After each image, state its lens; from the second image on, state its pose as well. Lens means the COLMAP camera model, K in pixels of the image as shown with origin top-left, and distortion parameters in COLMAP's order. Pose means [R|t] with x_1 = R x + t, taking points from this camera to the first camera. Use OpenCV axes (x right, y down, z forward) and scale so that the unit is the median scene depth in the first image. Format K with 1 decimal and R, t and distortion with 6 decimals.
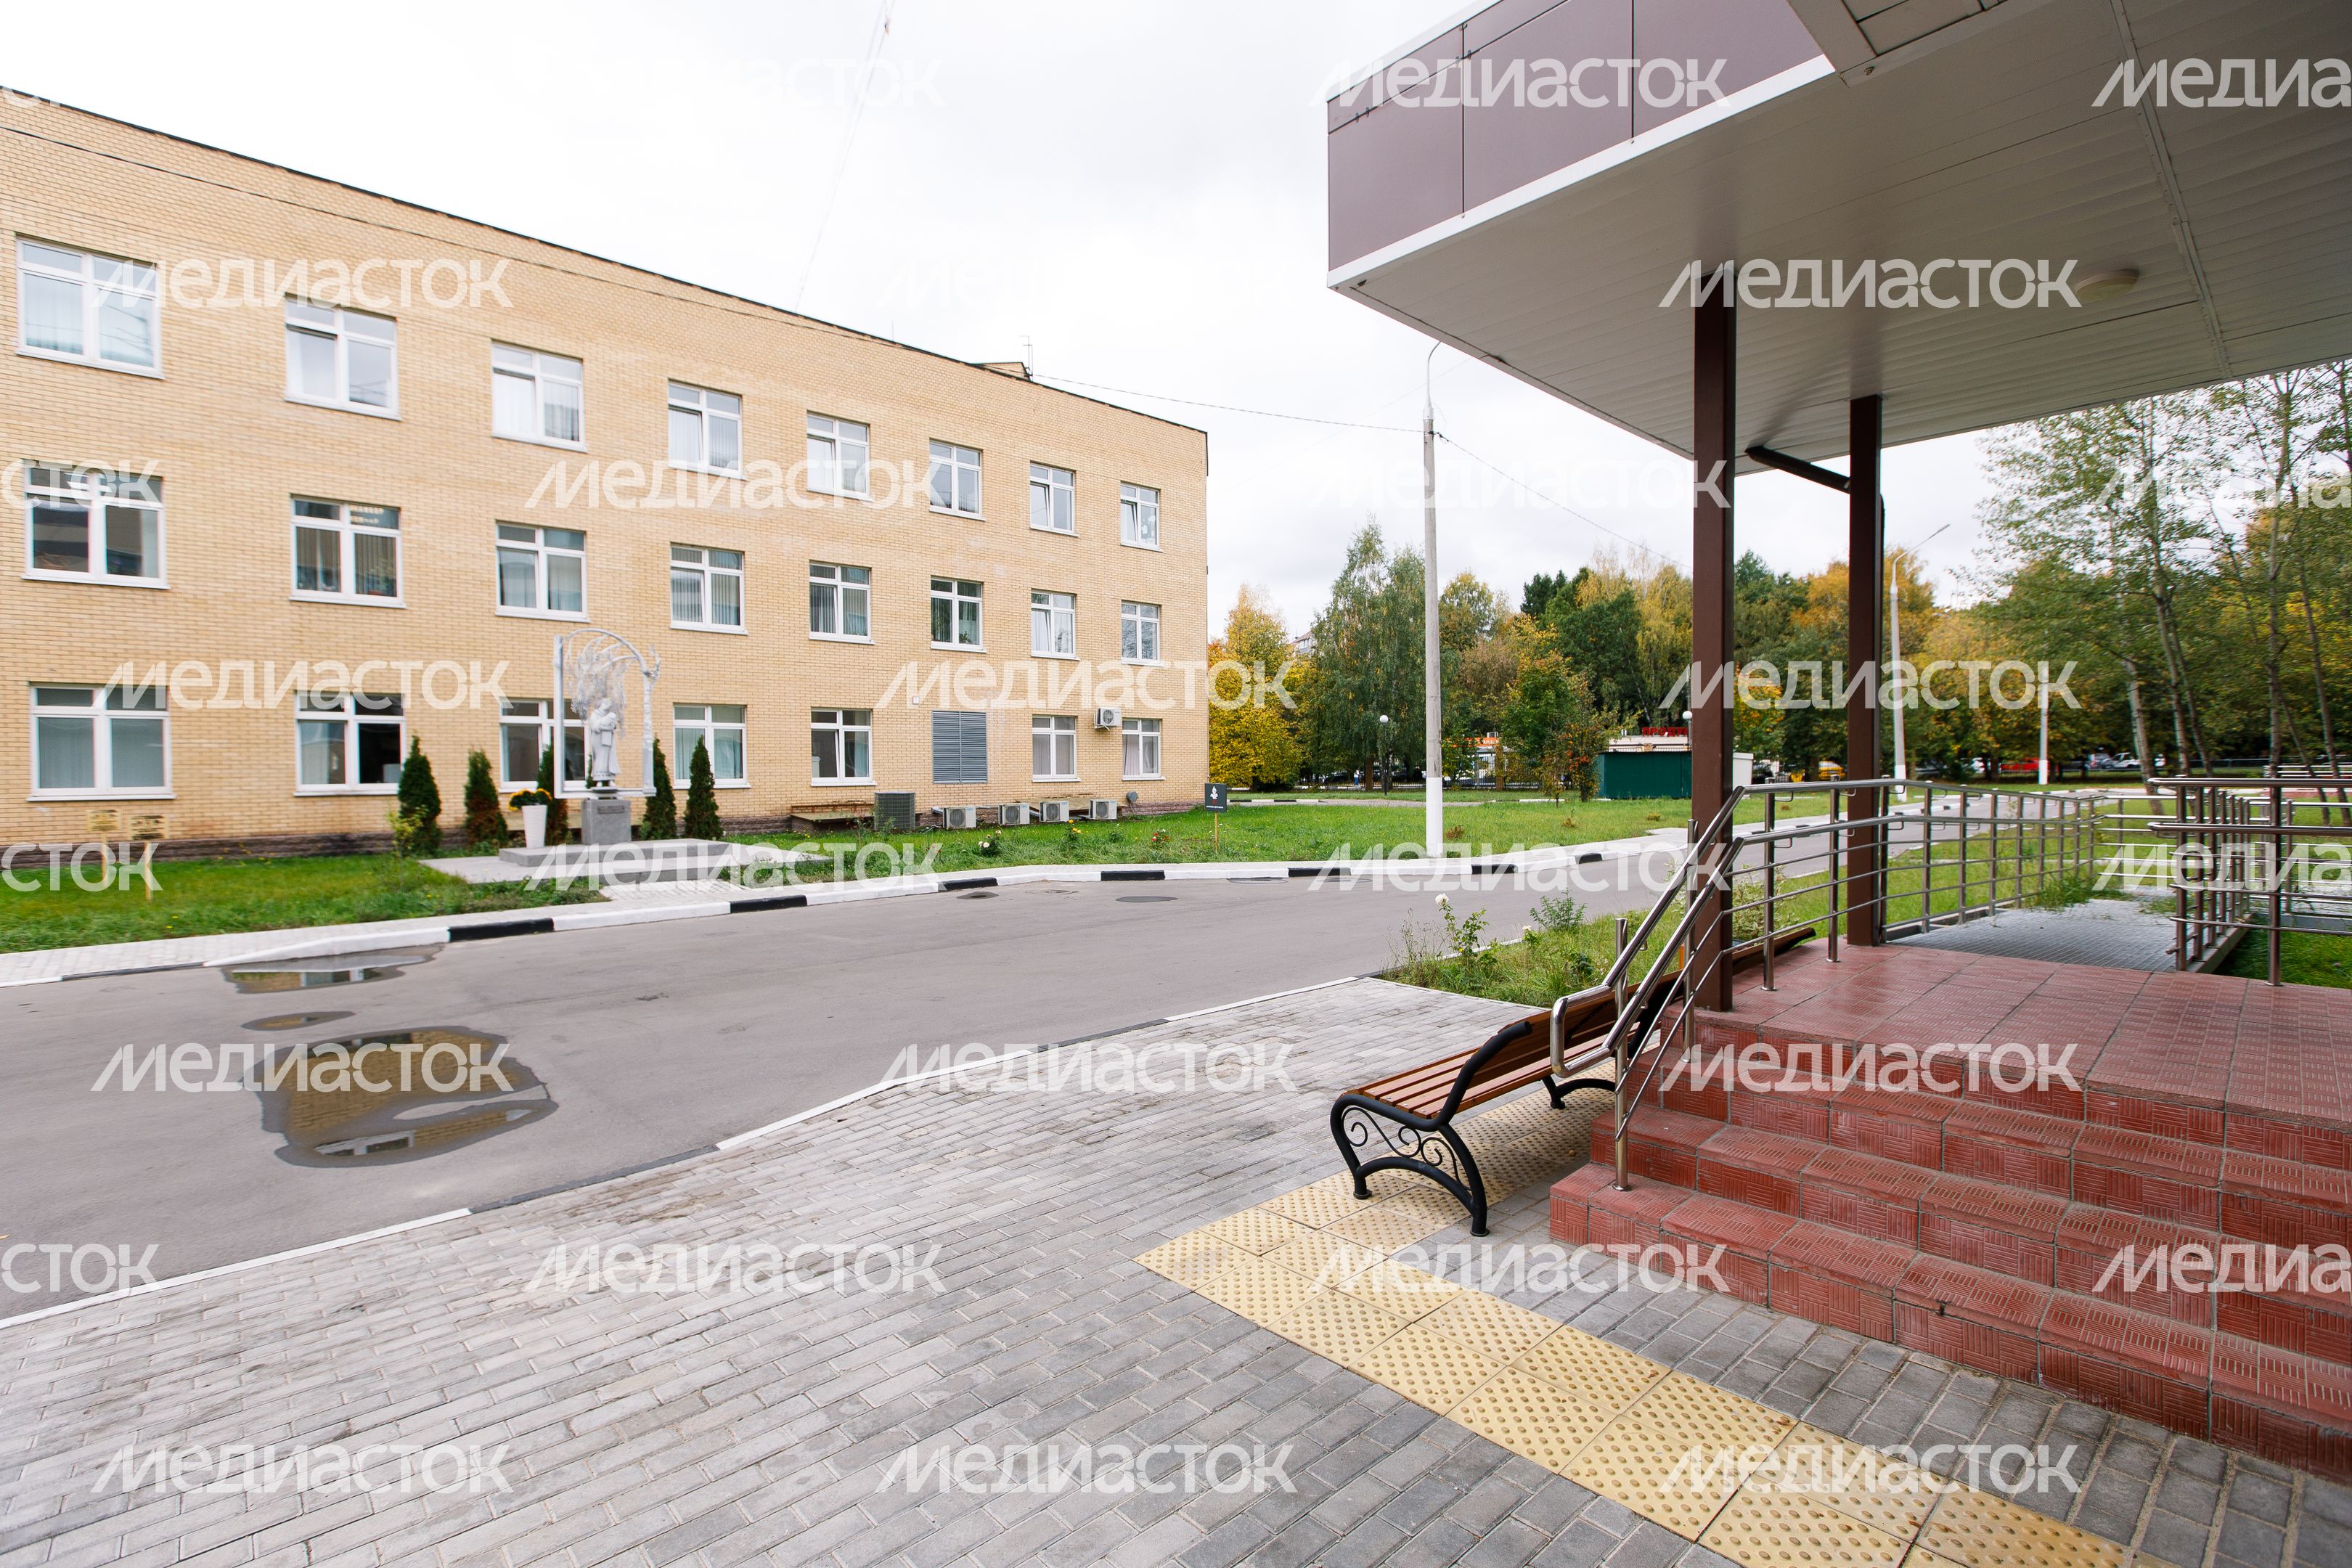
lens RADIAL K [[1077.5, 0, 1175.0], [0, 1077.5, 780.2], [0, 0, 1]] dist [0.001058, 0.000237]
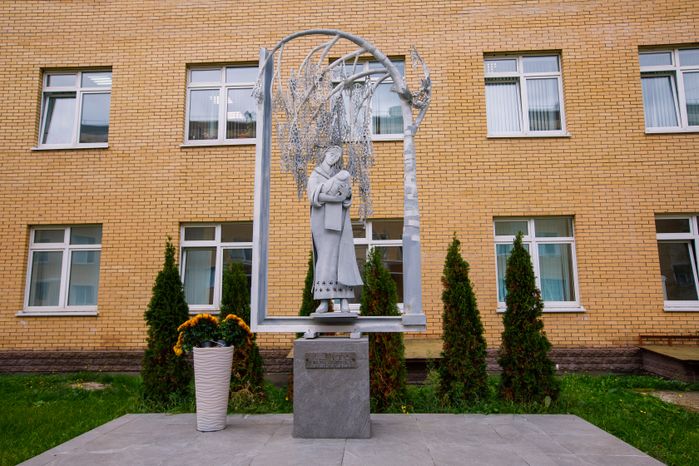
lens RADIAL K [[475.7, 0, 347.5], [0, 475.7, 232.1], [0, 0, 1]] dist [0.002628, -0.000225]
pose [[0.705319, -0.100672, -0.701705, -0.312342], [-0.006230, 0.988946, -0.148144, 0.002133], [0.708863, 0.108860, 0.696896, 0.730001]]
